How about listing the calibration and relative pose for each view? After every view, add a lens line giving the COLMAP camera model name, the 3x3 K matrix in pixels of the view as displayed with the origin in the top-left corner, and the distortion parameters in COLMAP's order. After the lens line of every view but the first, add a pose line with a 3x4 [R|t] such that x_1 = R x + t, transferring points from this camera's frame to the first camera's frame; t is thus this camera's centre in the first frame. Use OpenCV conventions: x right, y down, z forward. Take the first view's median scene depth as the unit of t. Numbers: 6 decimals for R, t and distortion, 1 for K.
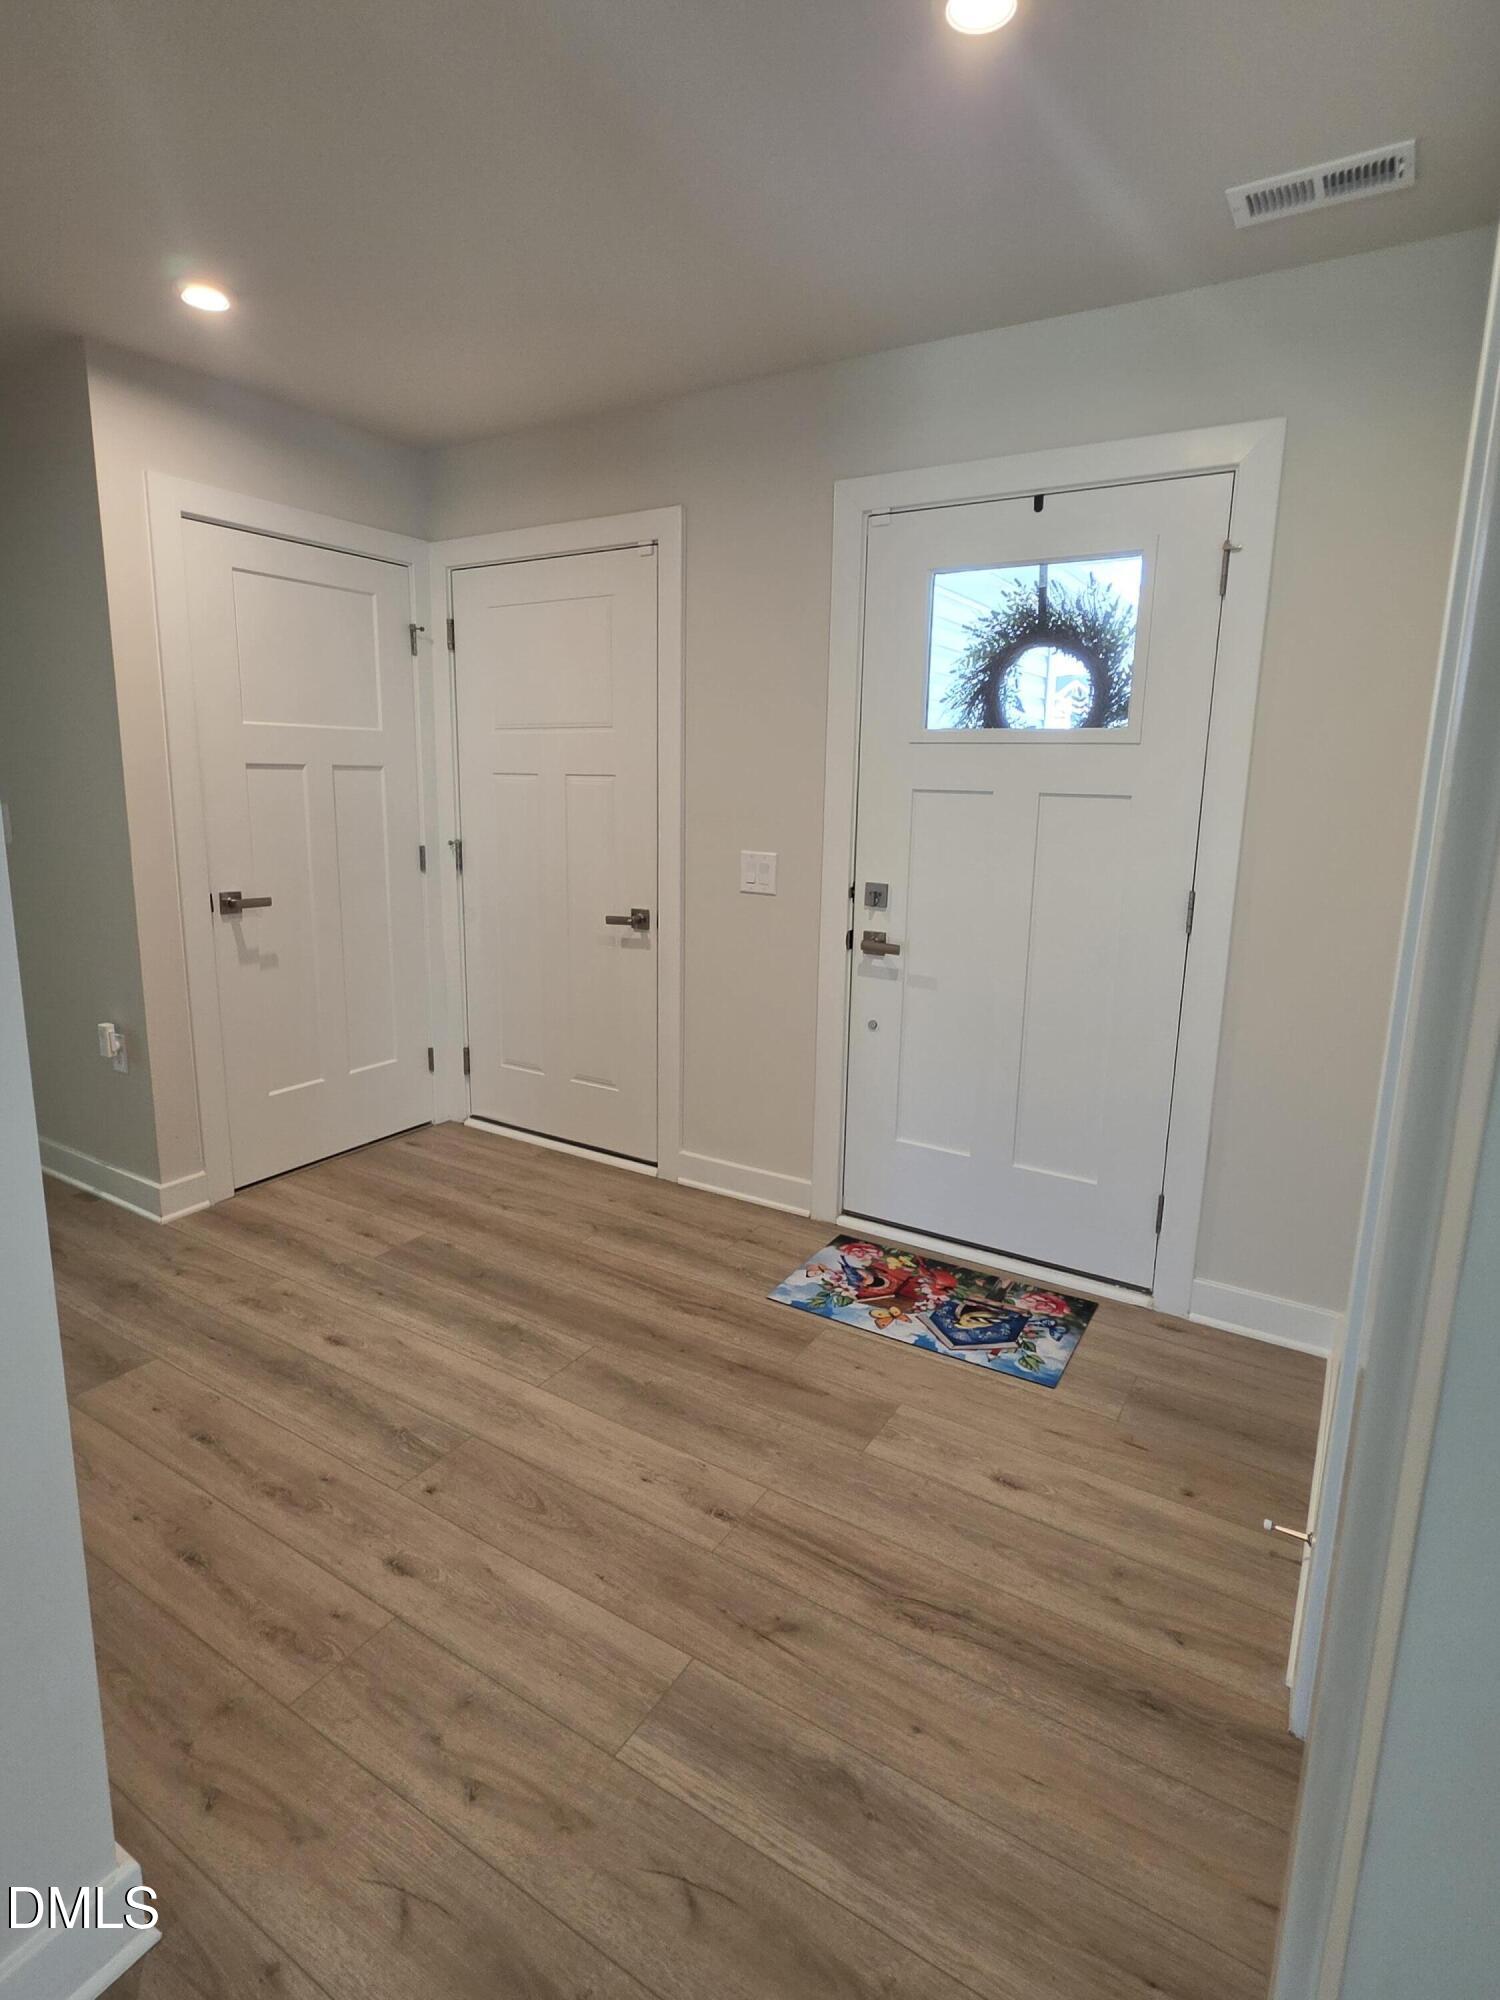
lens RADIAL K [[1012.6, 0, 729.3], [0, 1012.6, 965.8], [0, 0, 1]] dist [-0.013384, 0.002354]
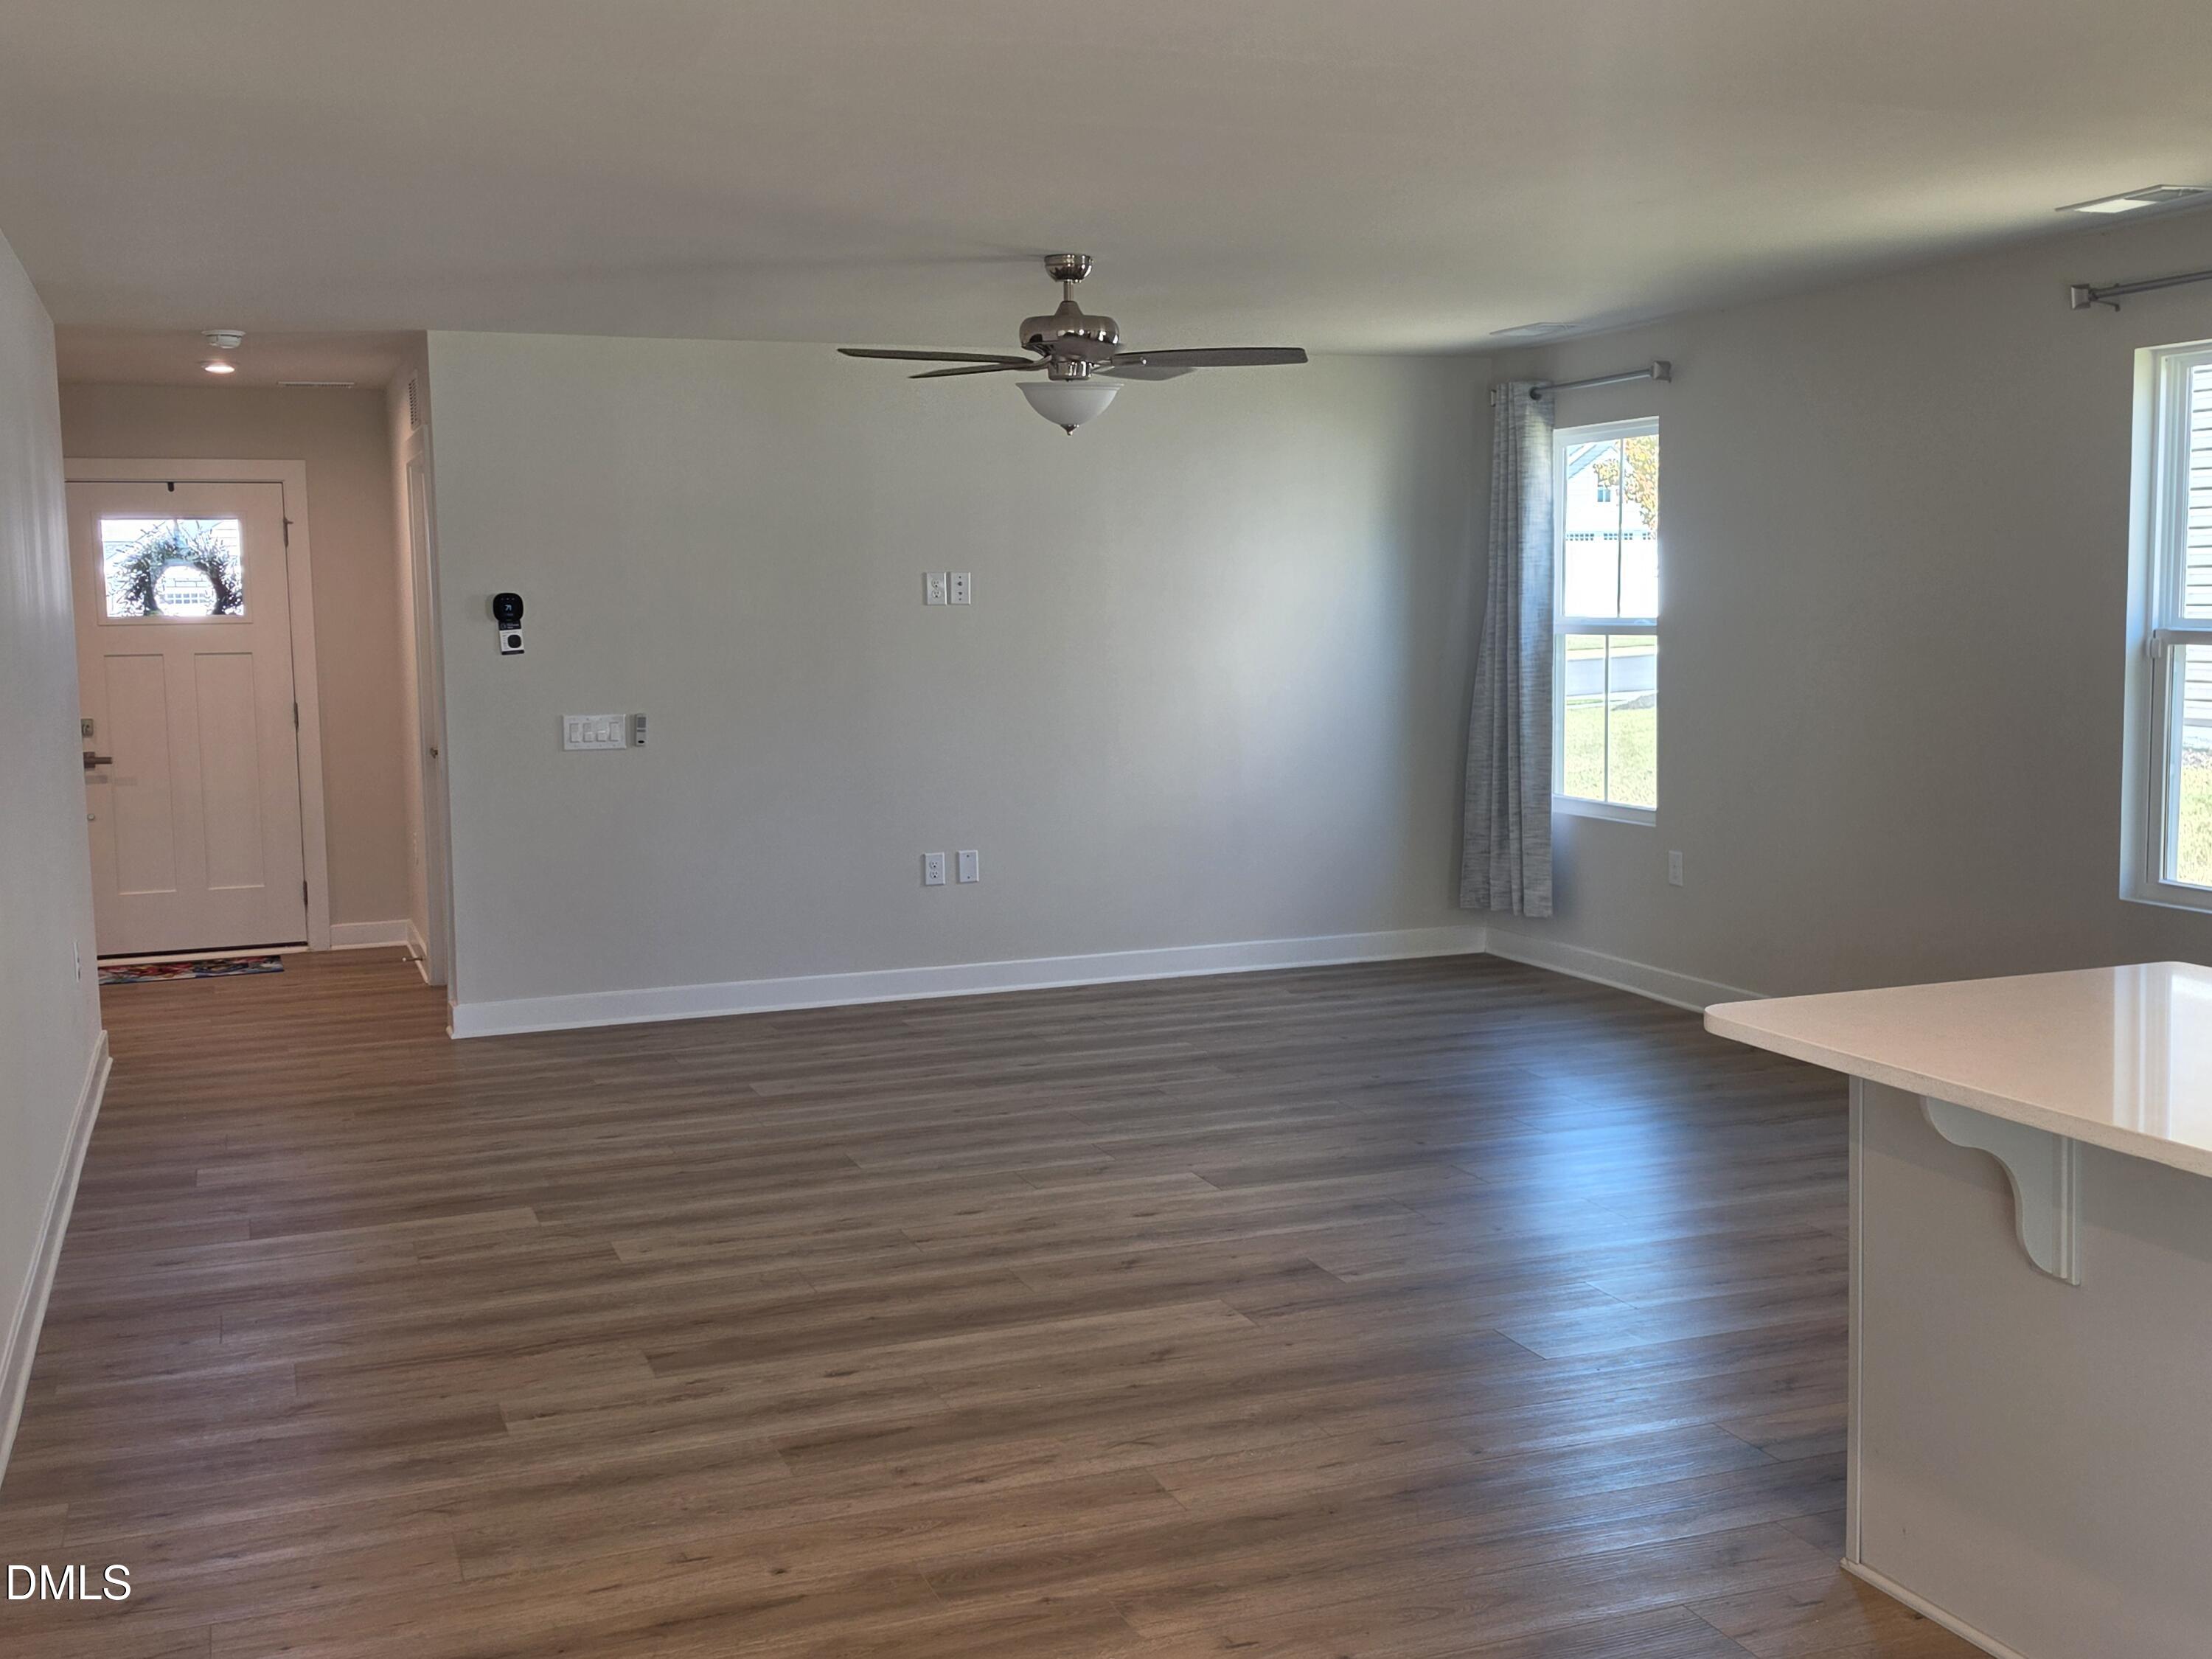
lens RADIAL K [[2199.7, 0, 1108.6], [0, 2199.7, 832.4], [0, 0, 1]] dist [0.049021, 0.000000]
pose [[0.595949, -0.114594, 0.794804, -1.647471], [0.173031, 0.984840, 0.012254, 0.318042], [-0.784159, 0.130223, 0.606743, -2.239447]]
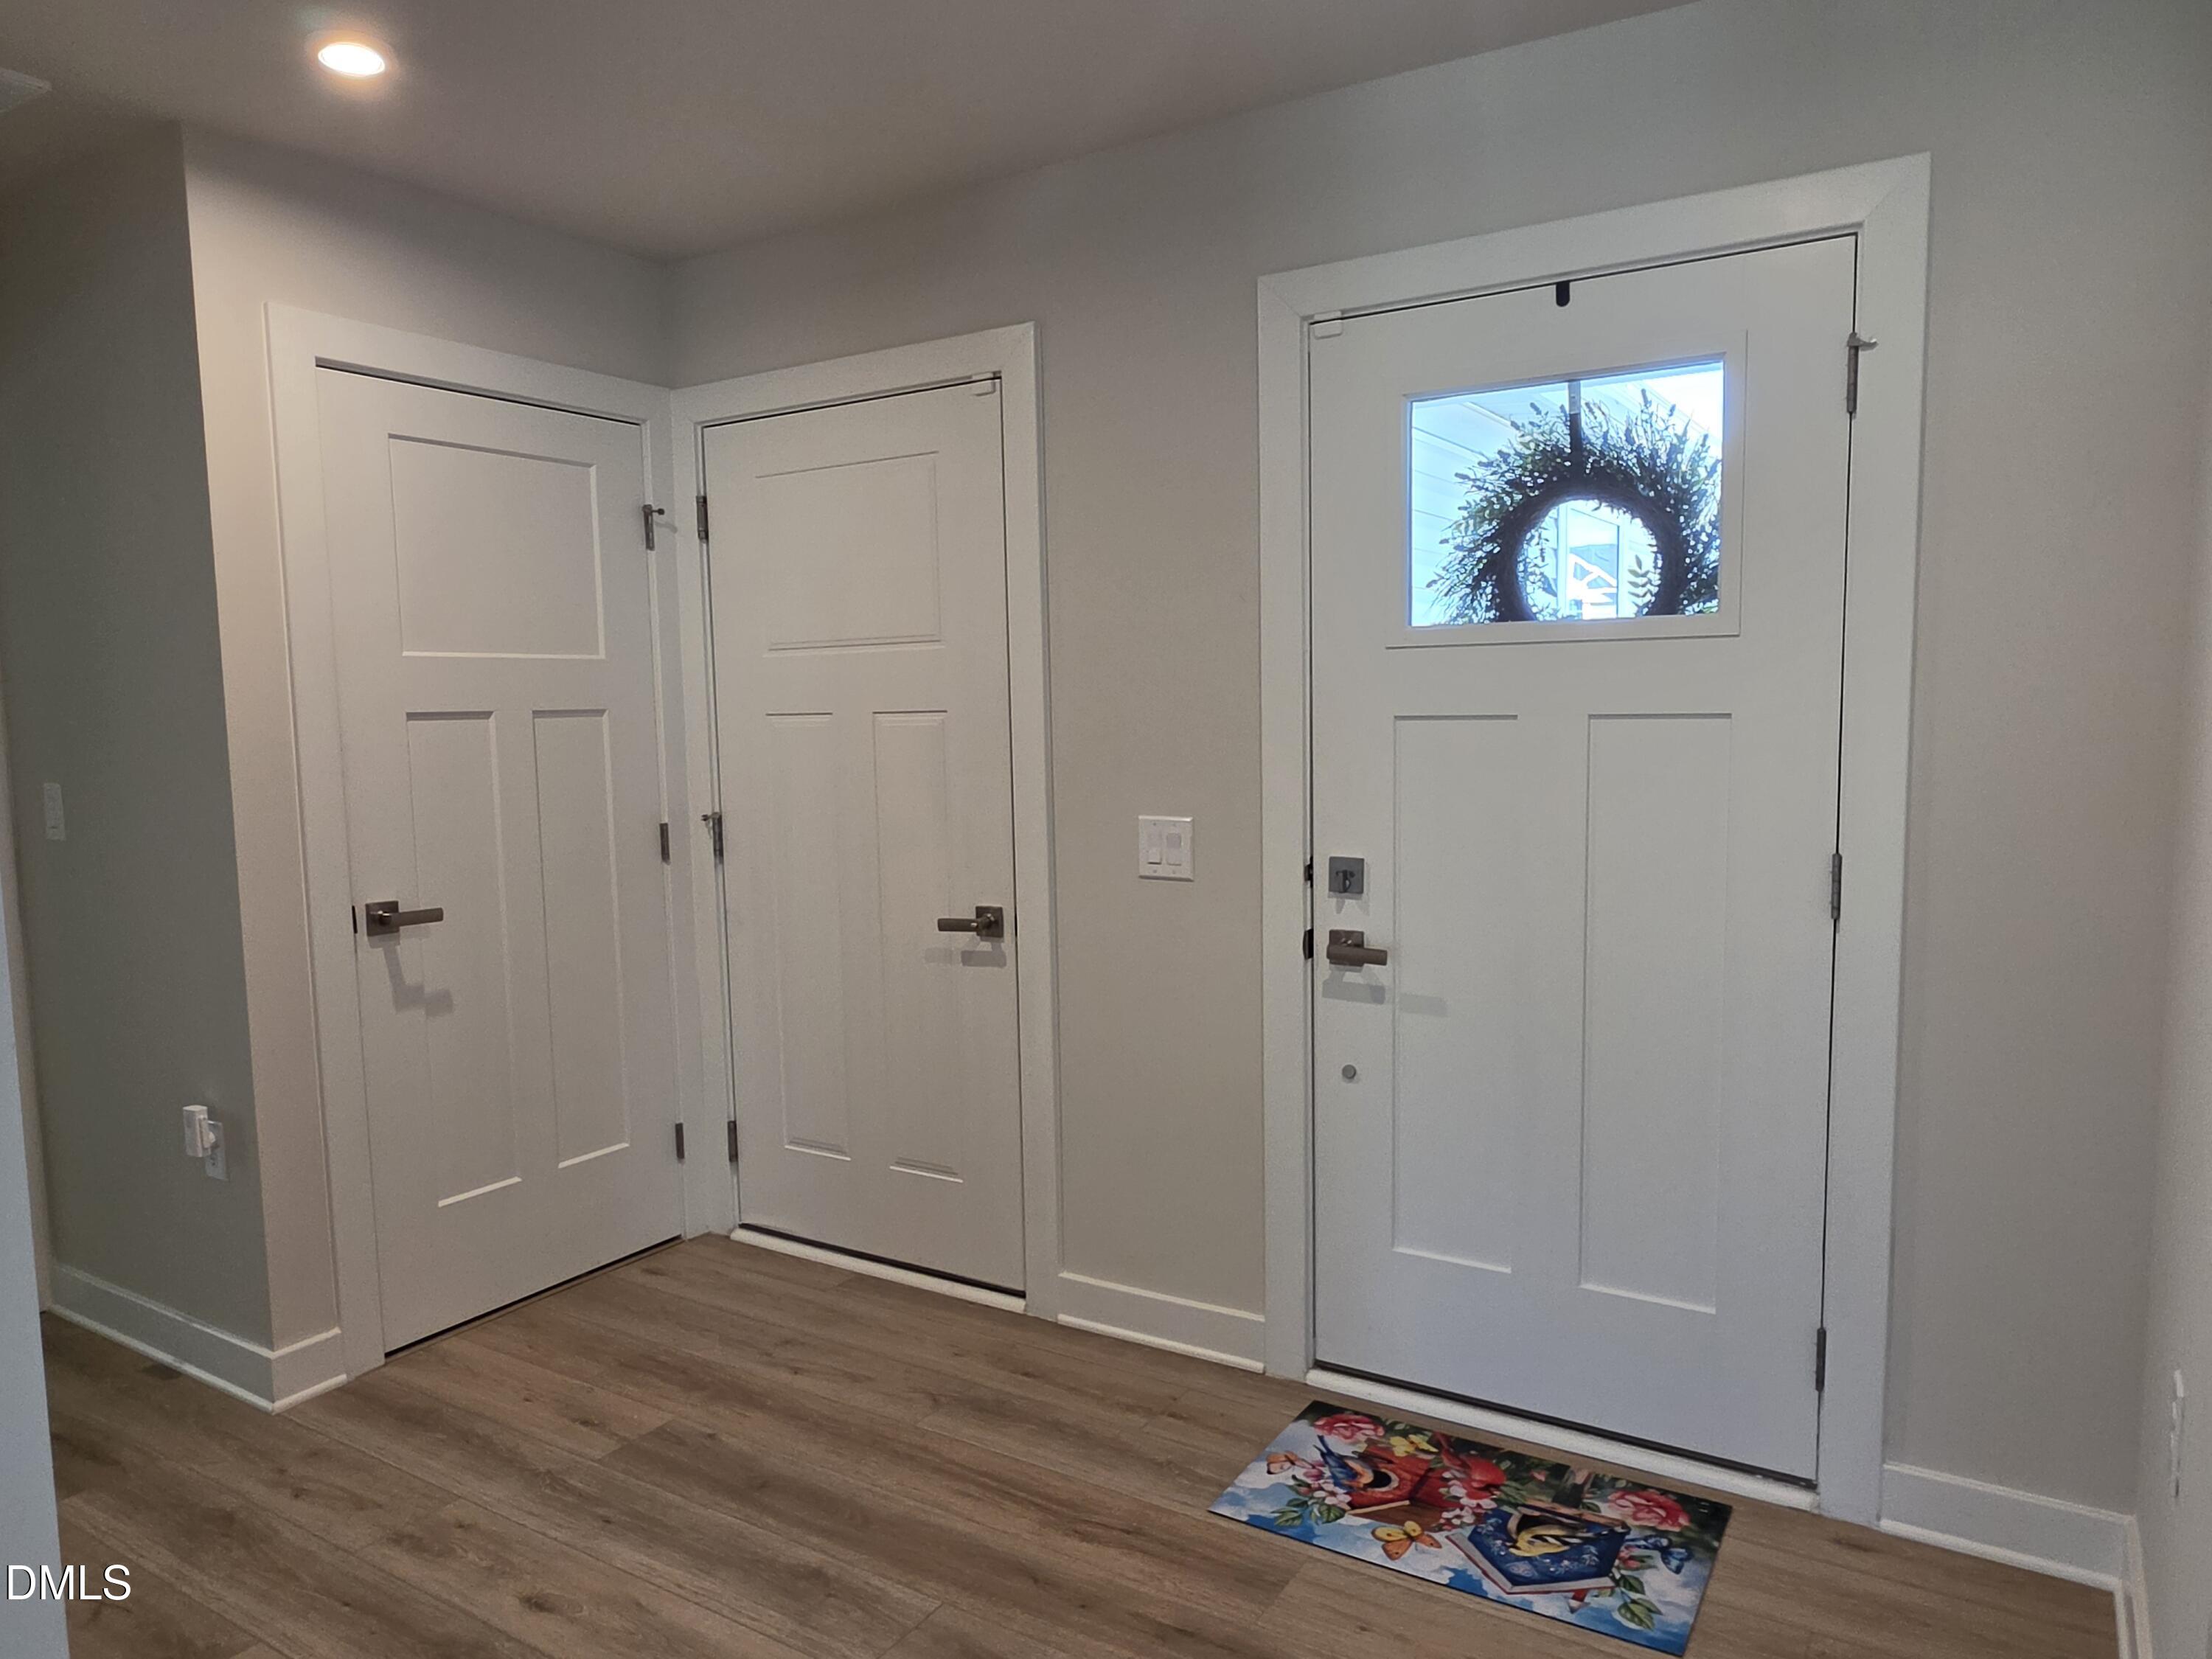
lens RADIAL K [[1465.5, 0, 1071.5], [0, 1465.5, 847.8], [0, 0, 1]] dist [-0.008513, 0.001536]
pose [[0.999218, -0.034244, -0.019749, -0.016033], [0.032366, 0.995538, -0.088634, -0.008931], [0.022696, 0.087926, 0.995868, 0.039301]]
